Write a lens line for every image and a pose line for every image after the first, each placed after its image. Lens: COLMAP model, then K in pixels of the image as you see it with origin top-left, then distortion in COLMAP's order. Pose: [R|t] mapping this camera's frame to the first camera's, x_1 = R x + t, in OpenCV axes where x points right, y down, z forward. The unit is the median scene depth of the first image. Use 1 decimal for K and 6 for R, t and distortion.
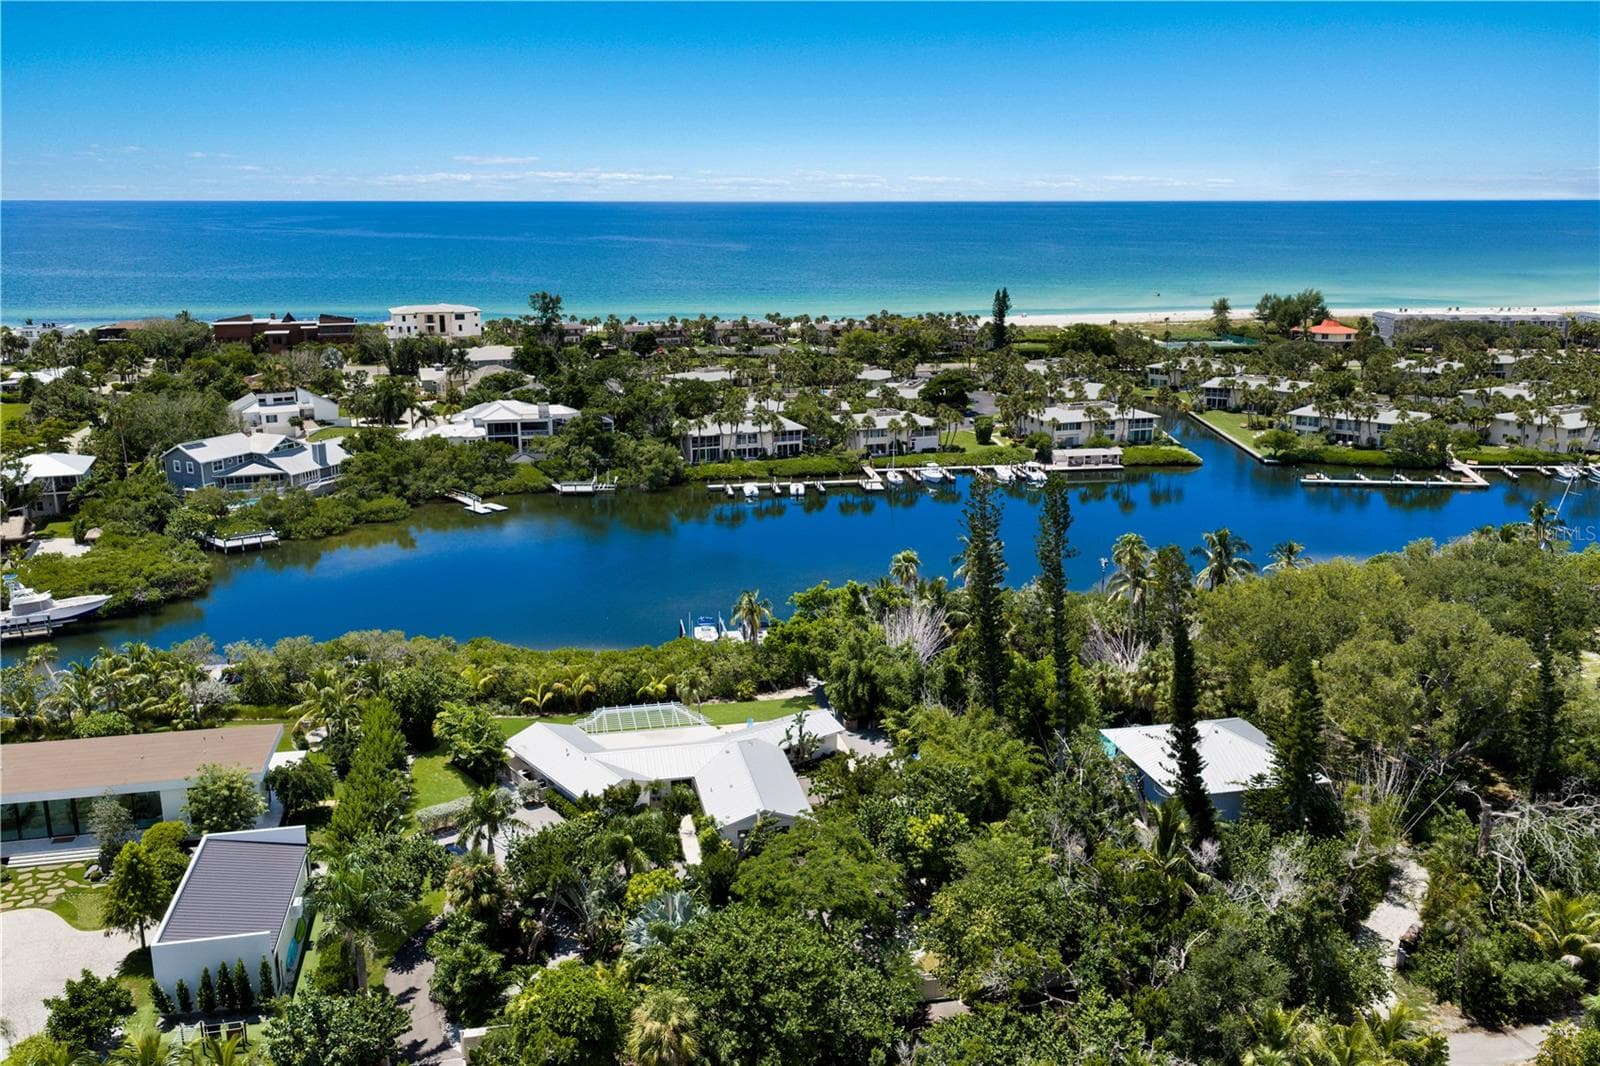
lens RADIAL K [[1331.8, 0, 806.8], [0, 1331.8, 529.3], [0, 0, 1]] dist [0.046737, -0.074551]
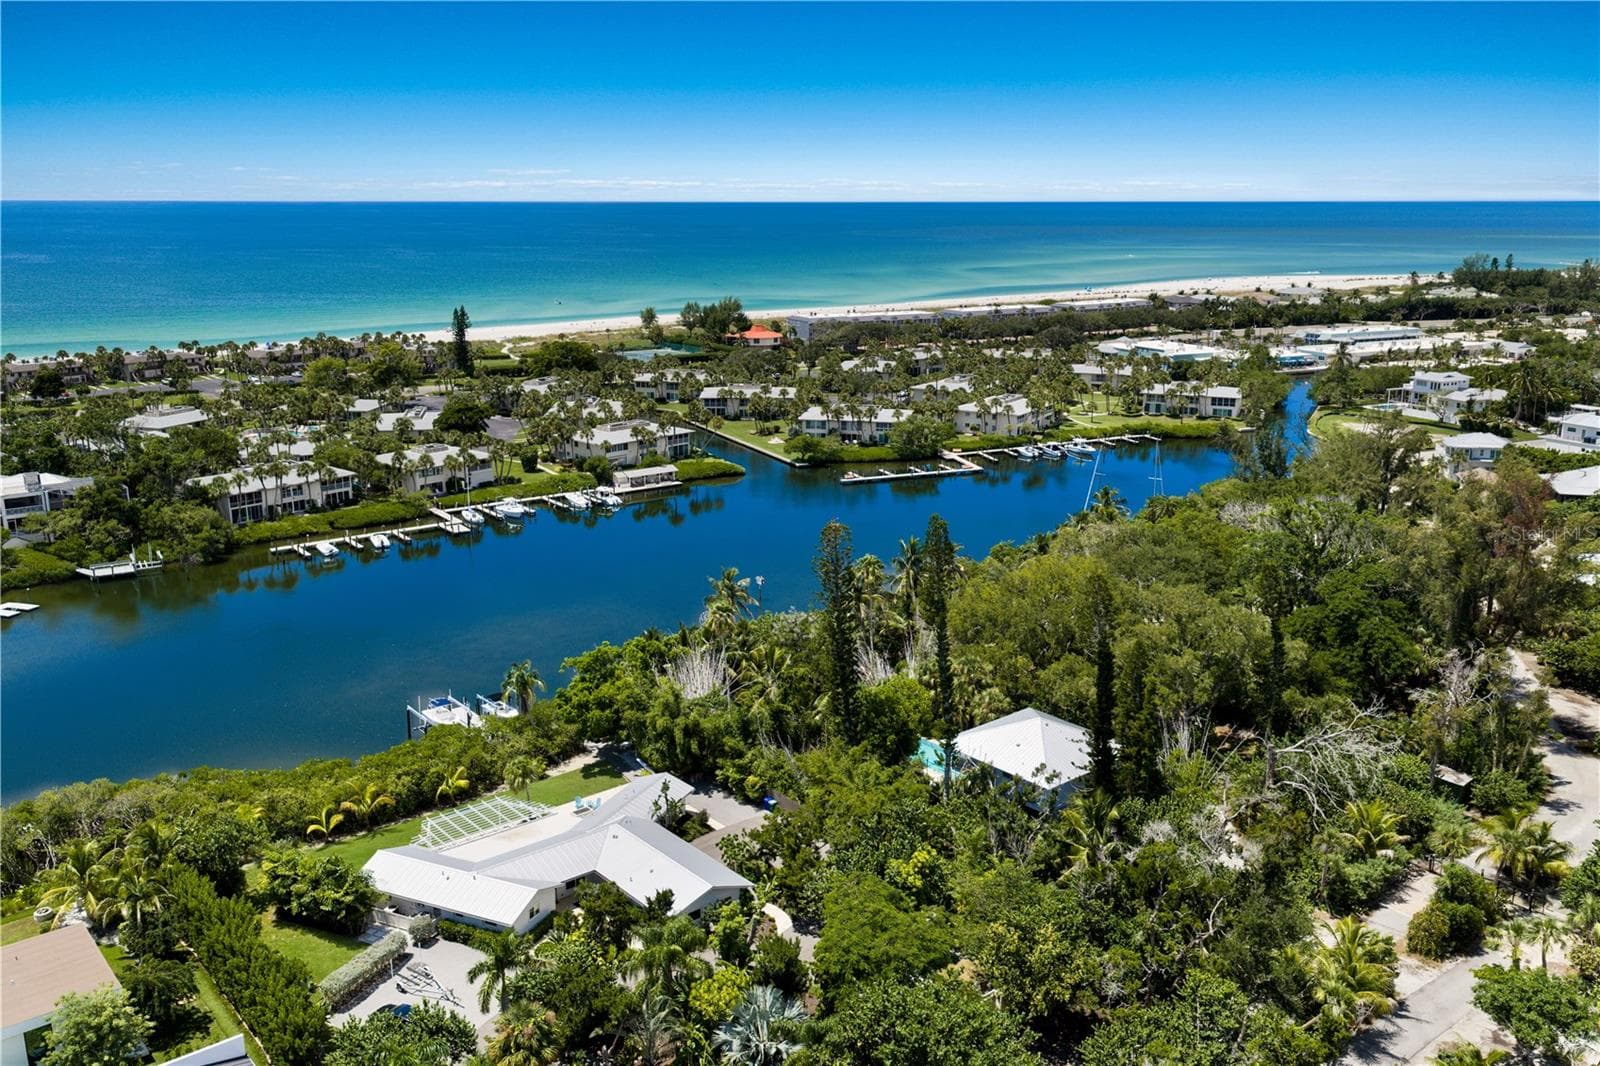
lens RADIAL K [[1331.8, 0, 806.8], [0, 1331.8, 529.3], [0, 0, 1]] dist [0.046737, -0.074551]
pose [[0.882442, -0.111918, 0.456915, -0.152684], [0.111975, 0.993343, 0.027055, -0.027415], [-0.456901, 0.027288, 0.889099, 0.032665]]
